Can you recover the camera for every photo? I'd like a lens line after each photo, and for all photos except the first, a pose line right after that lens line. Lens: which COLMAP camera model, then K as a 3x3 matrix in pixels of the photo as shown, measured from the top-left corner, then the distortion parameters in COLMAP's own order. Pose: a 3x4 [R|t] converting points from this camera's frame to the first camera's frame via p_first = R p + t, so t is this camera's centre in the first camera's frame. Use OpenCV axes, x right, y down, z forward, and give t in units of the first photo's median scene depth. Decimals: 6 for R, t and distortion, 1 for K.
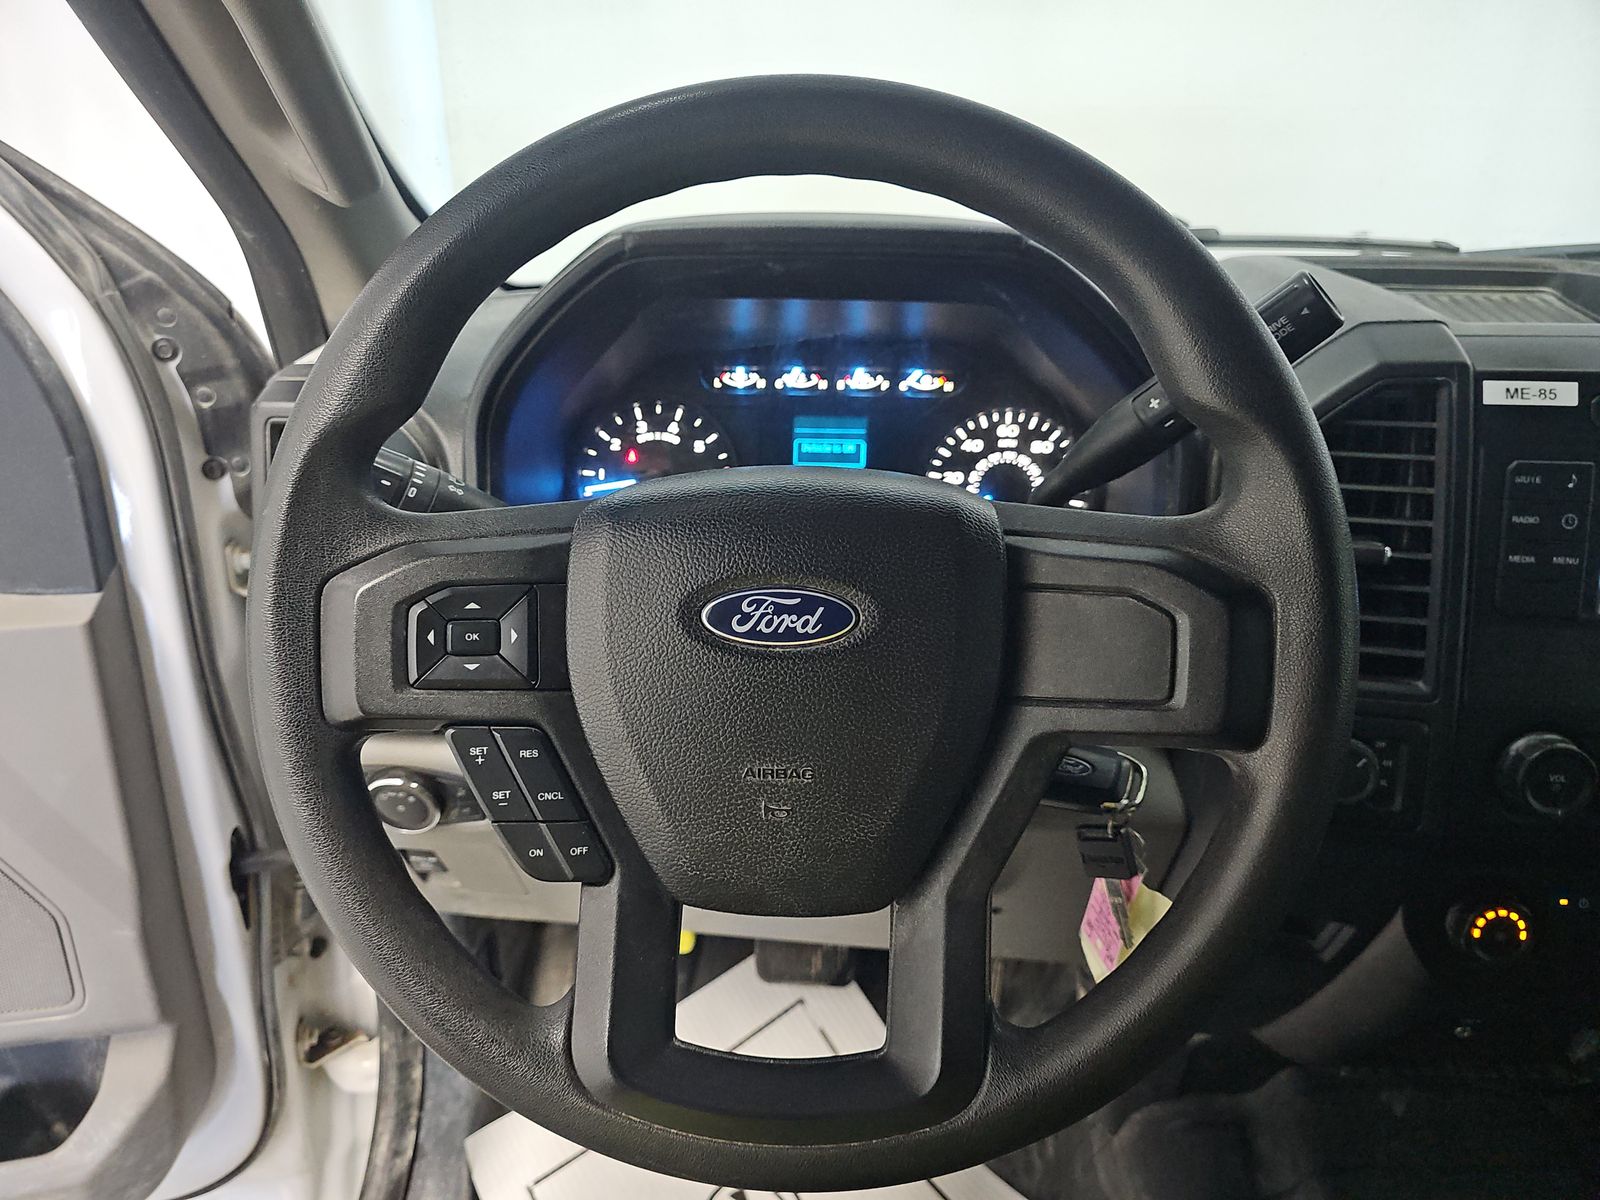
lens RADIAL K [[1056.4, 0, 800.0], [0, 1056.4, 600.0], [0, 0, 1]] dist [0.062096, -0.068714]
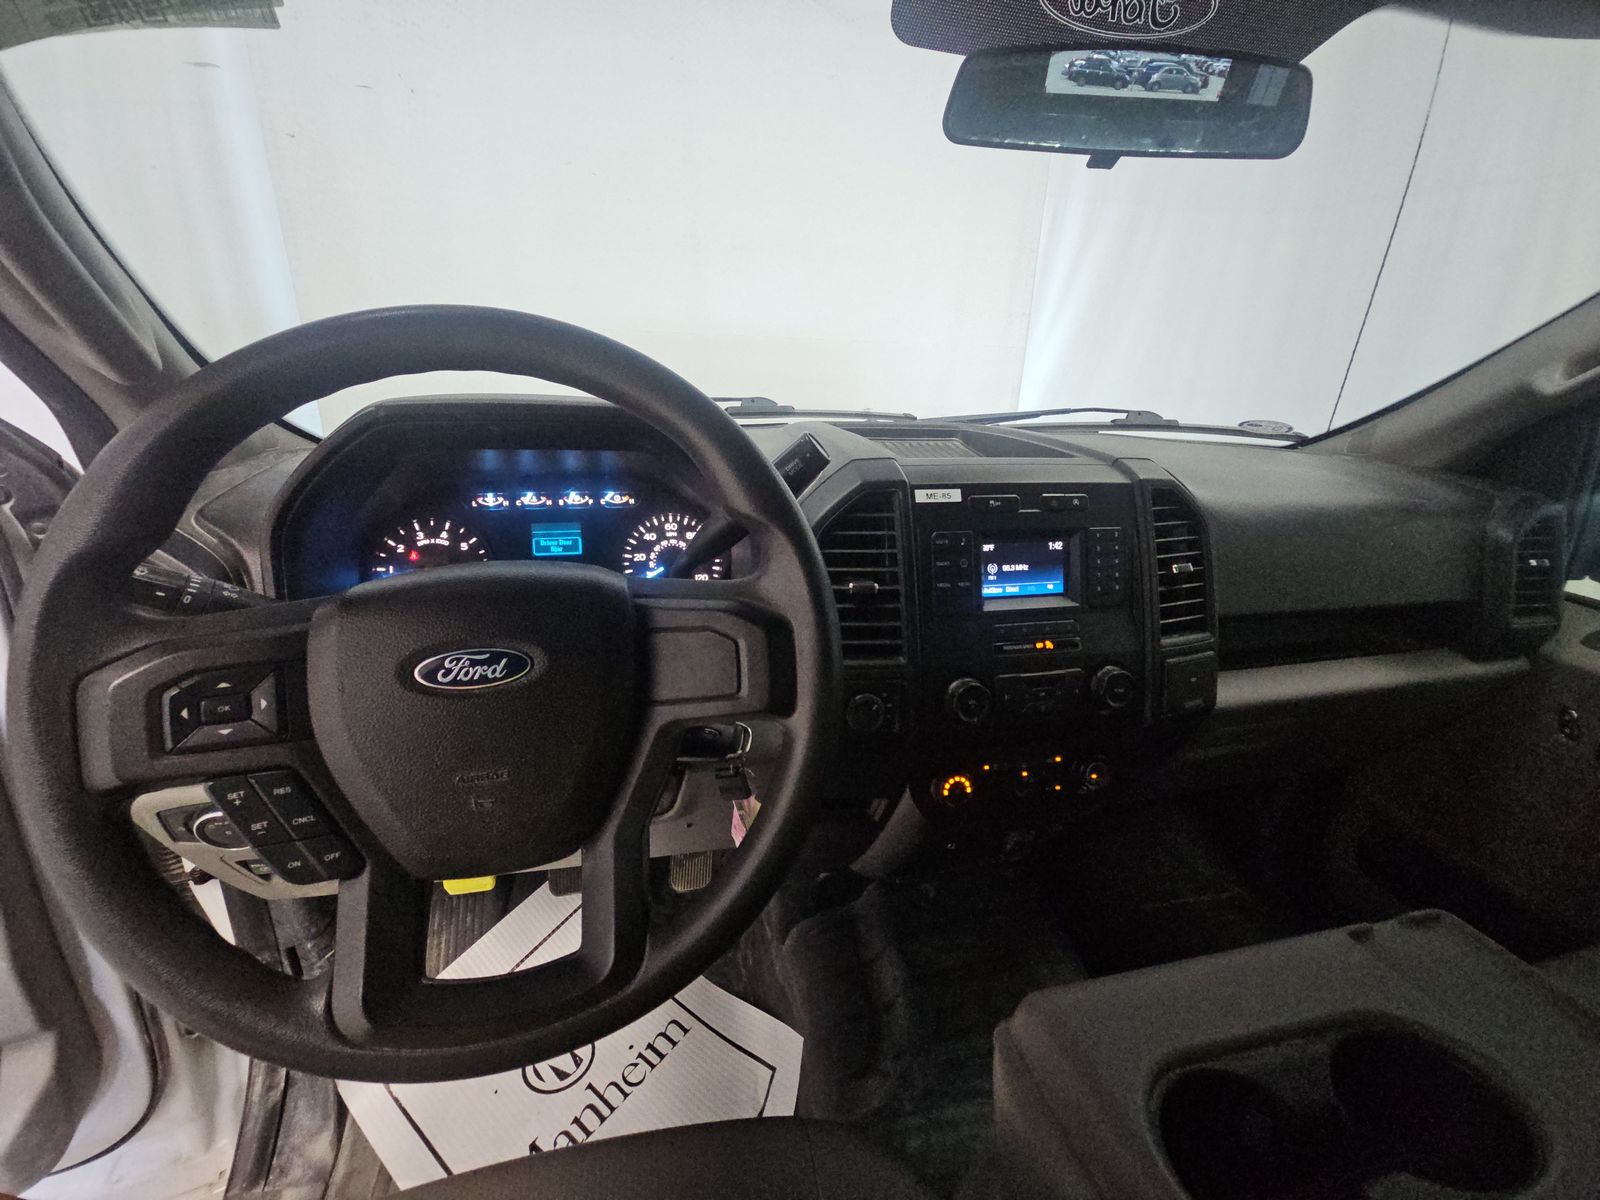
lens RADIAL K [[633.7, 0, 799.5], [0, 633.7, 586.0], [0, 0, 1]] dist [0.012512, -0.000038]
pose [[0.954697, -0.076488, 0.287581, 0.116799], [0.091825, 0.994963, -0.040206, -0.014348], [-0.283057, 0.064792, 0.956912, 0.025167]]
